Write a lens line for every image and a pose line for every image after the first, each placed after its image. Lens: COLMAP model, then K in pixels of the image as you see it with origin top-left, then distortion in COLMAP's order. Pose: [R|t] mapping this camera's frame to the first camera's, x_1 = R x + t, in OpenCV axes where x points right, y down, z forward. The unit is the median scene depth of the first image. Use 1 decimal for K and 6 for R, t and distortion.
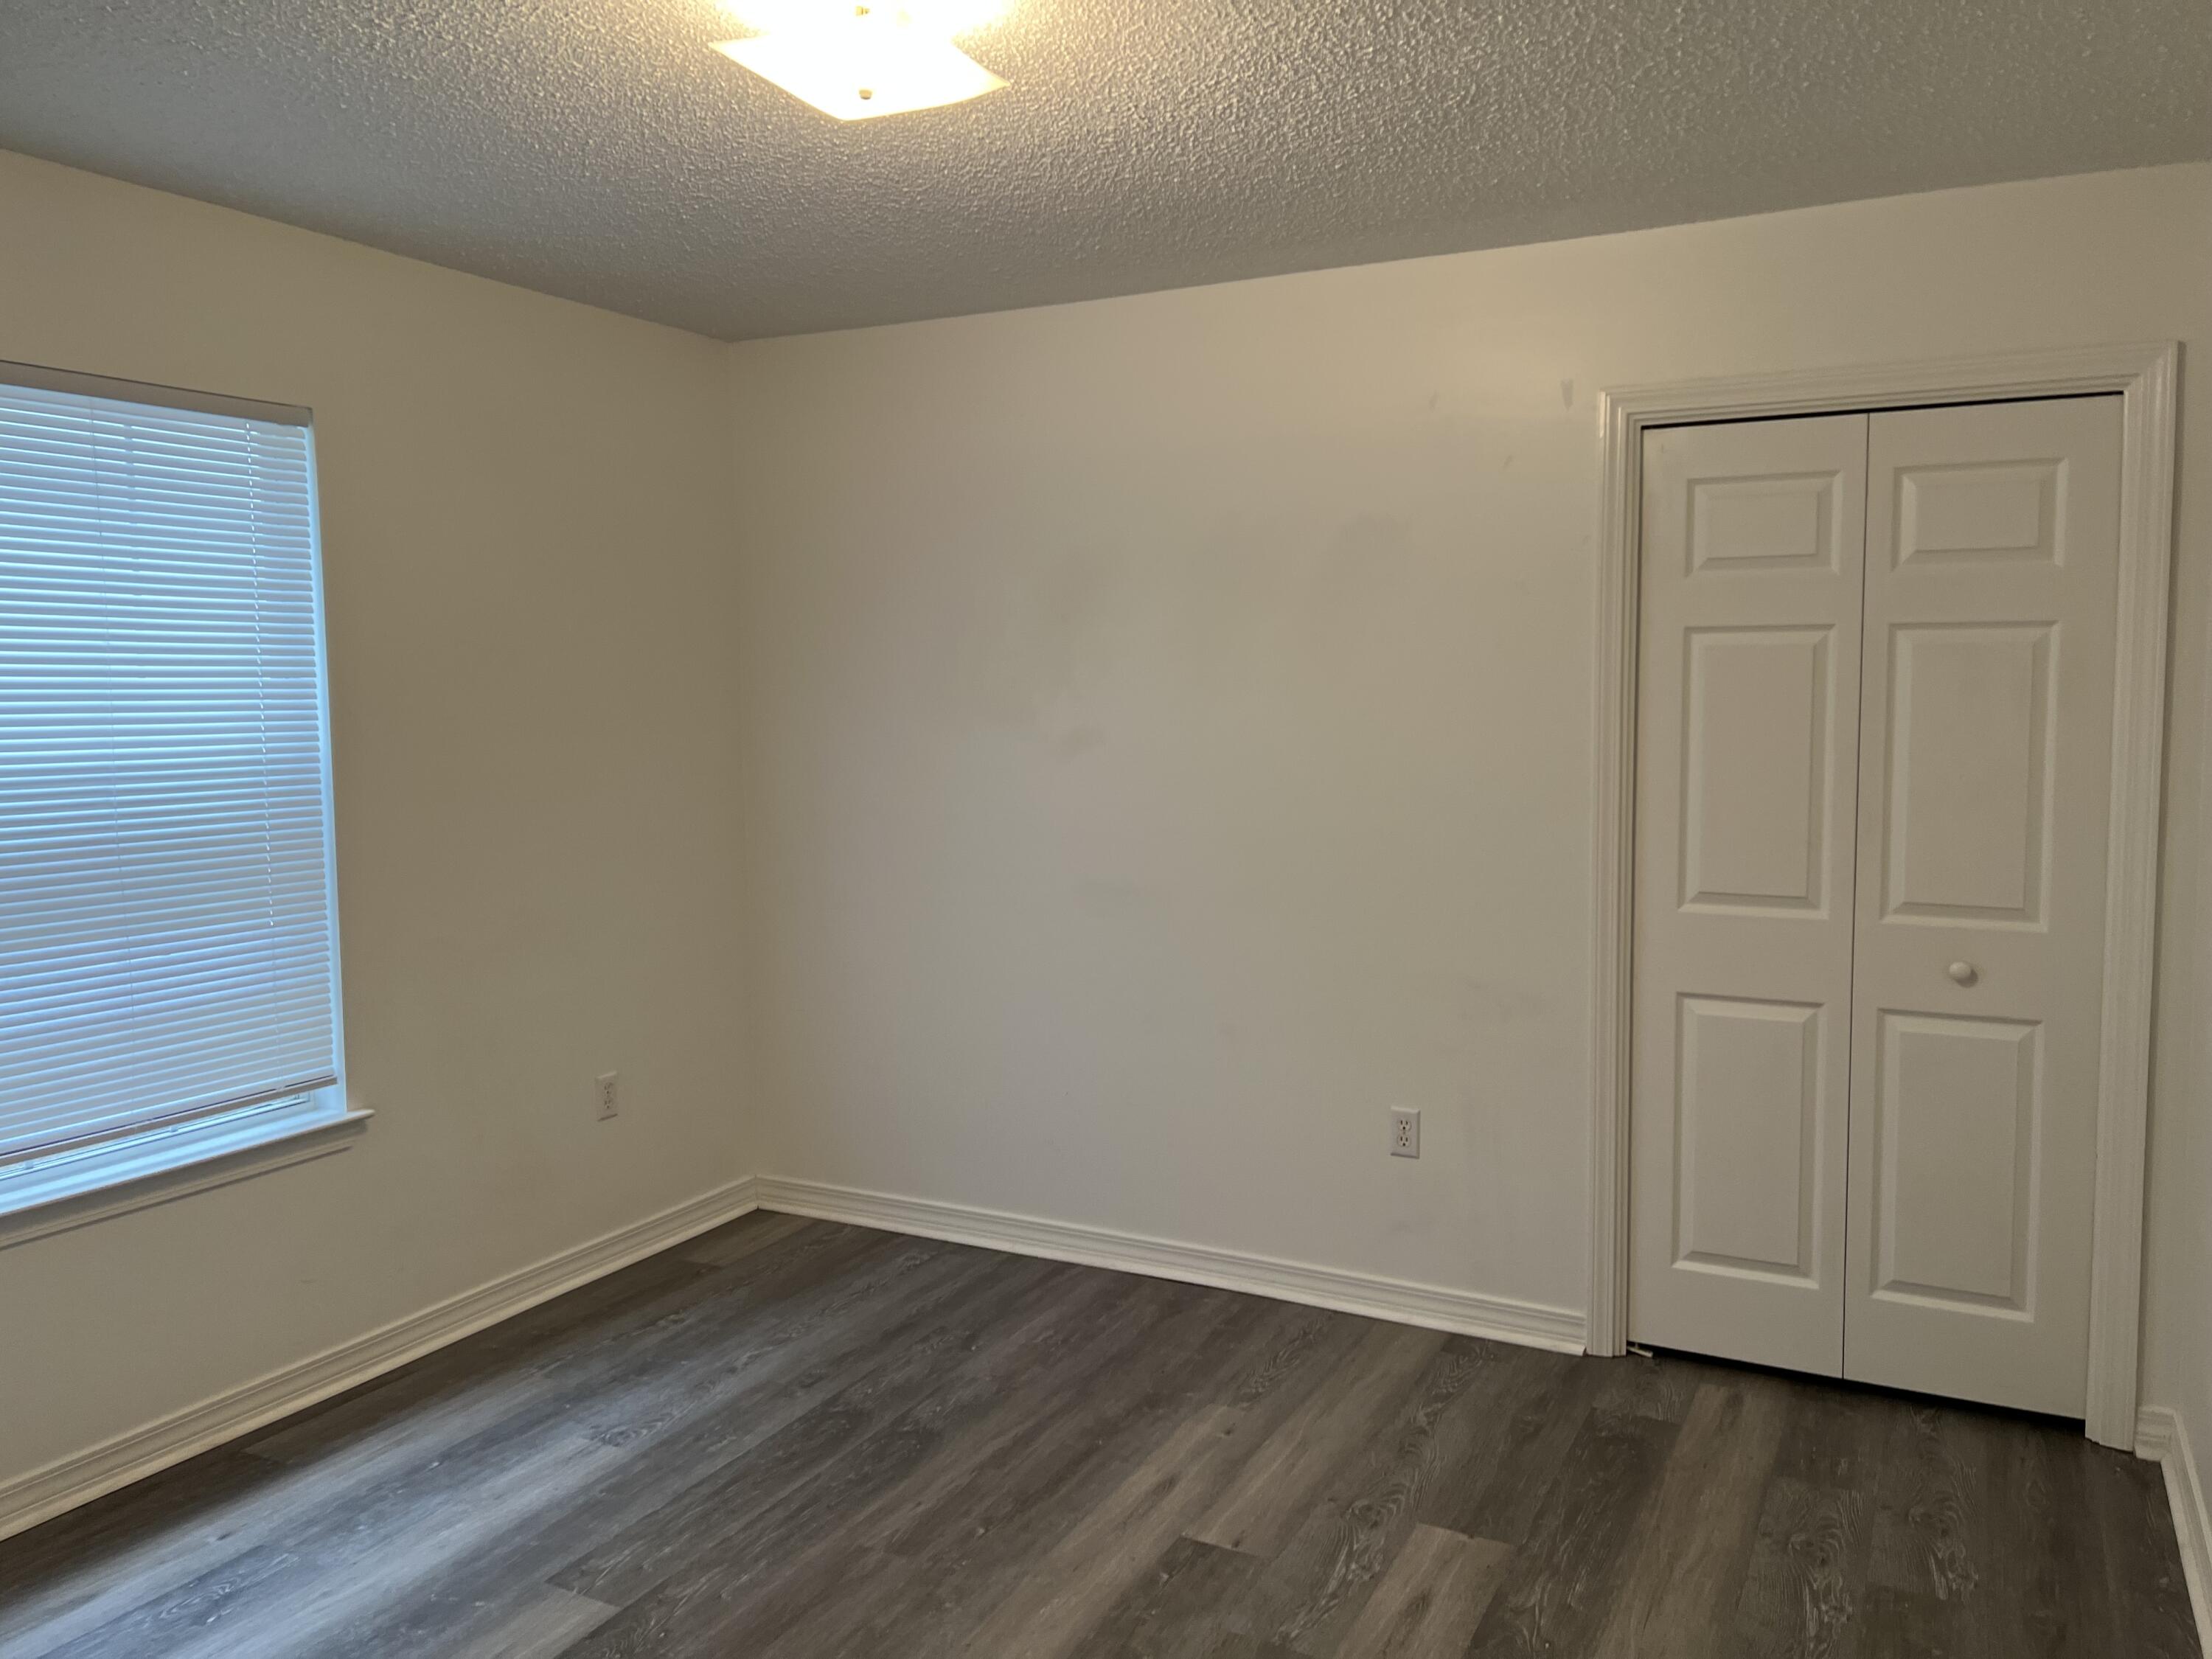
lens RADIAL K [[1635.1, 0, 1127.0], [0, 1635.1, 819.6], [0, 0, 1]] dist [0.060234, -0.056925]
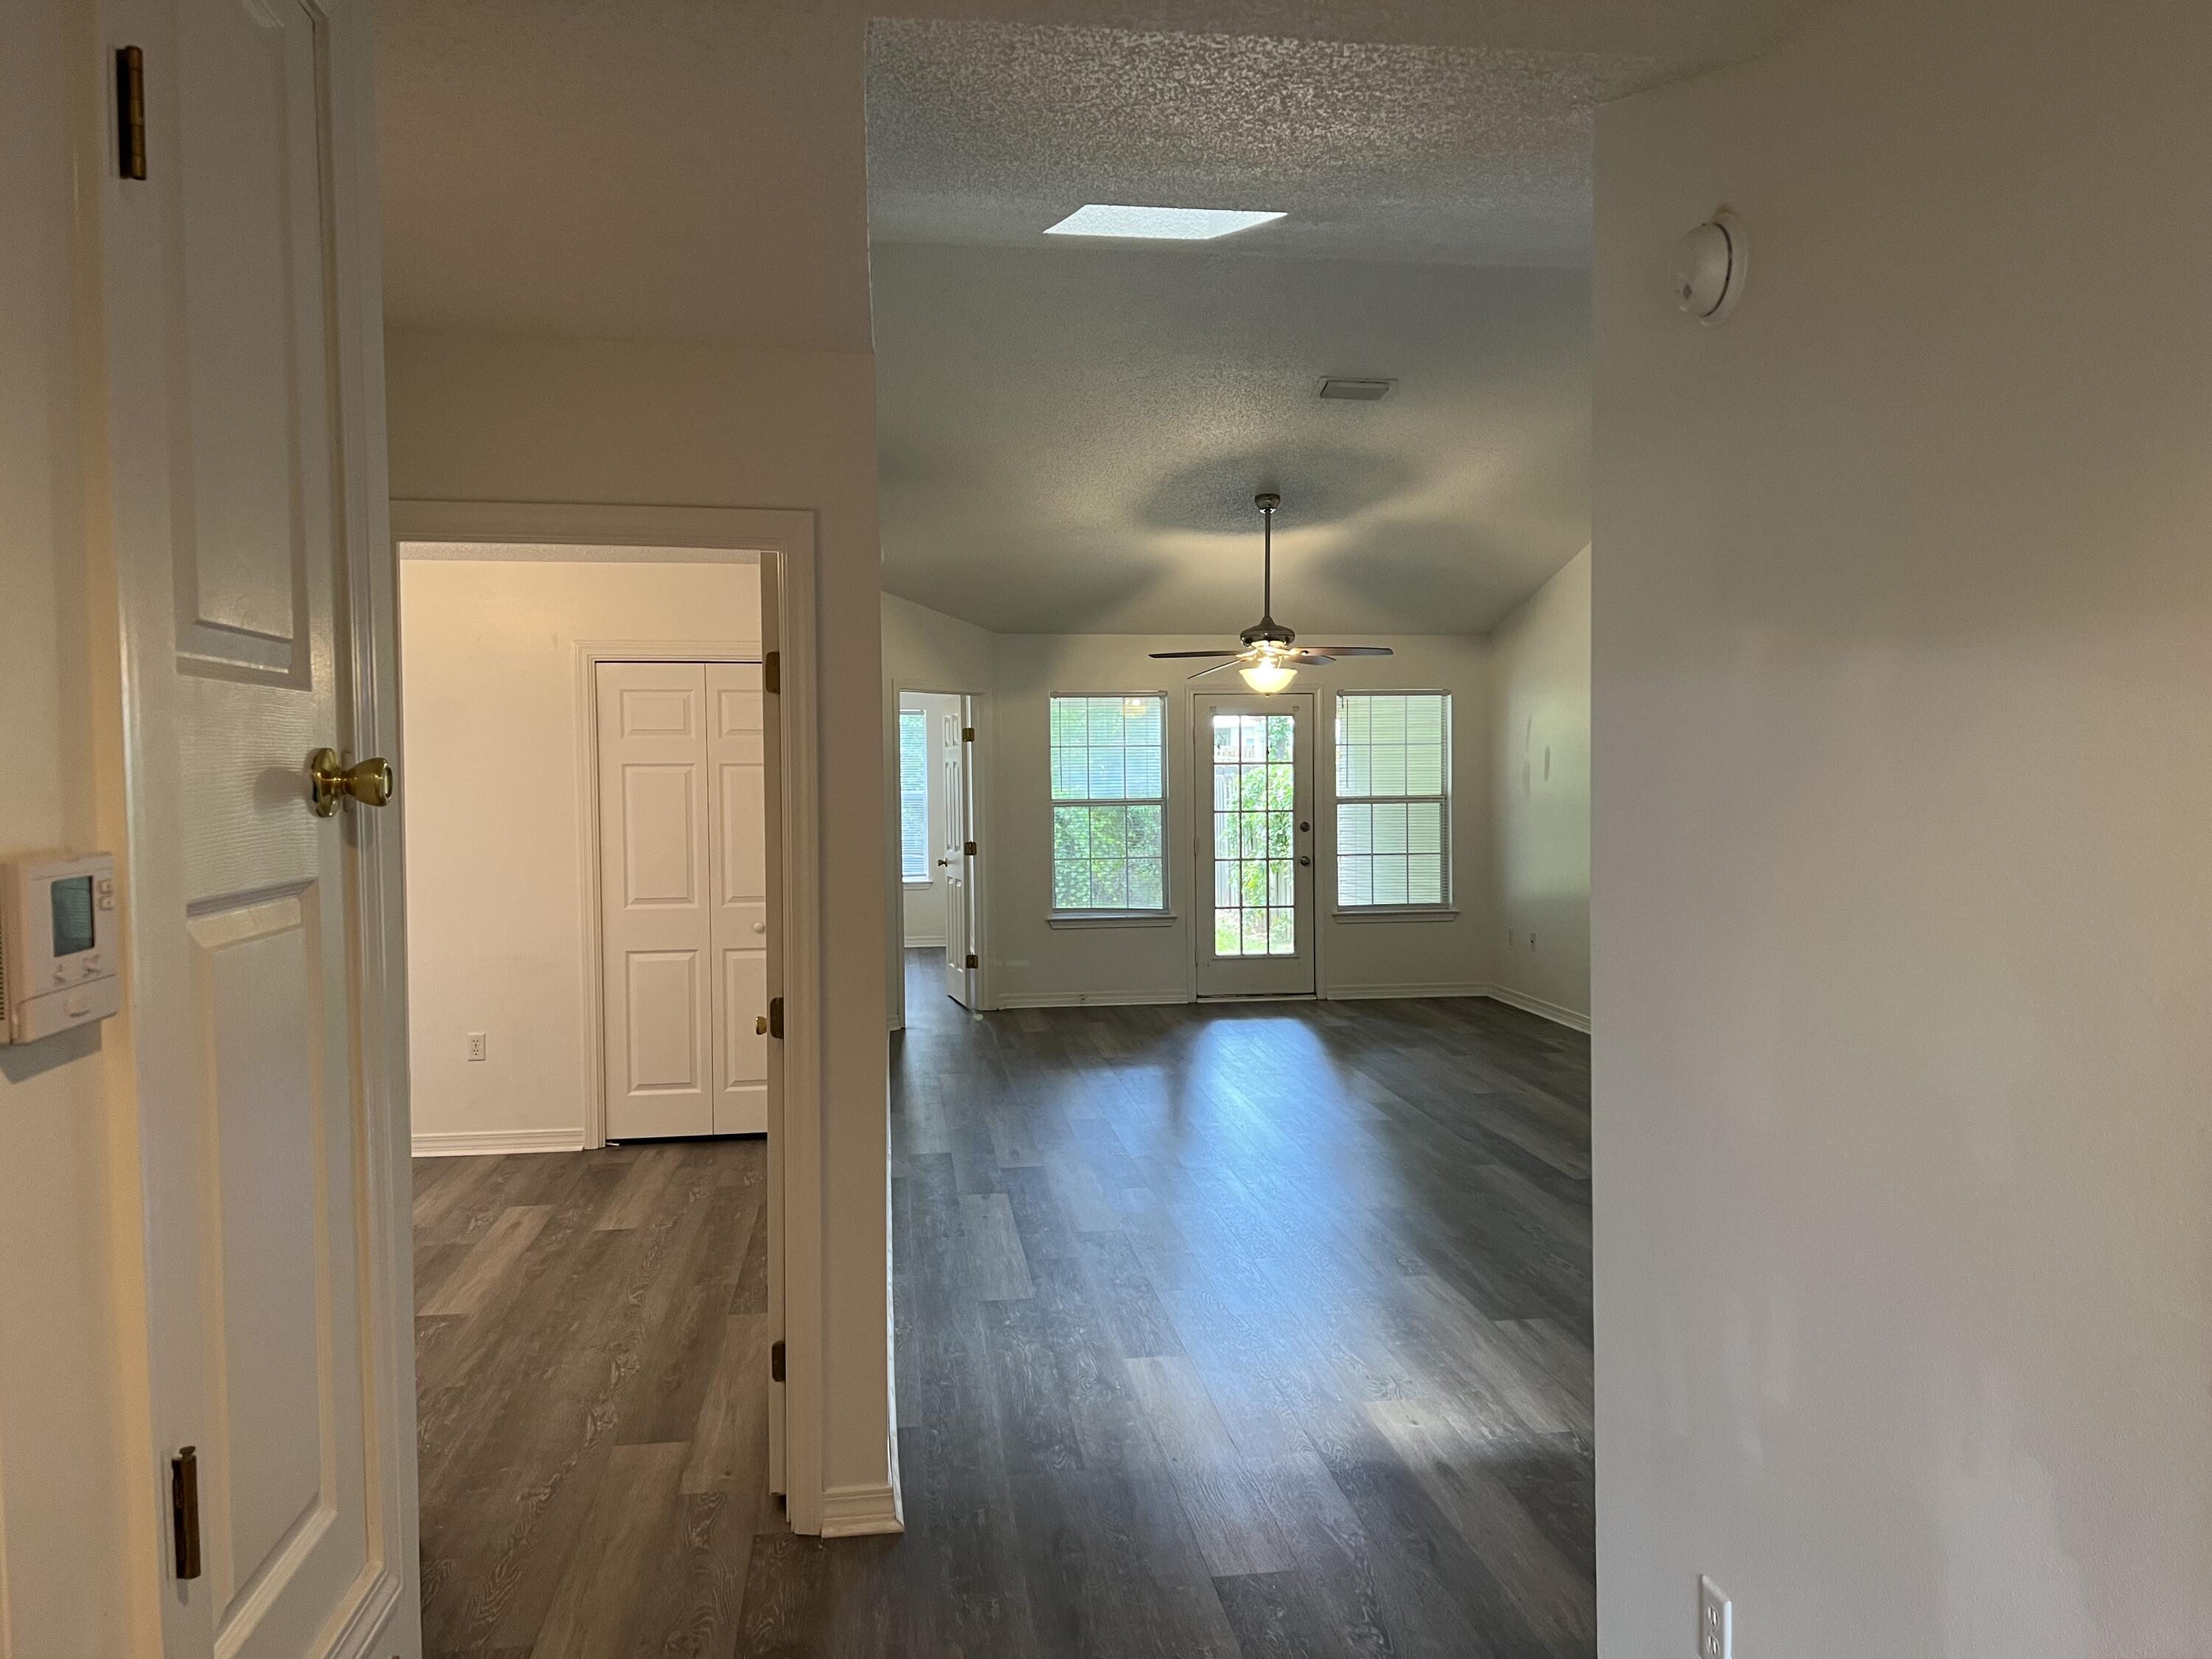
lens RADIAL K [[1635.1, 0, 1127.0], [0, 1635.1, 819.6], [0, 0, 1]] dist [0.060234, -0.056925]
pose [[0.812271, -0.022216, 0.582857, -0.321709], [0.052662, 0.997987, -0.035350, 0.050547], [-0.580899, 0.059408, 0.811805, -0.953889]]
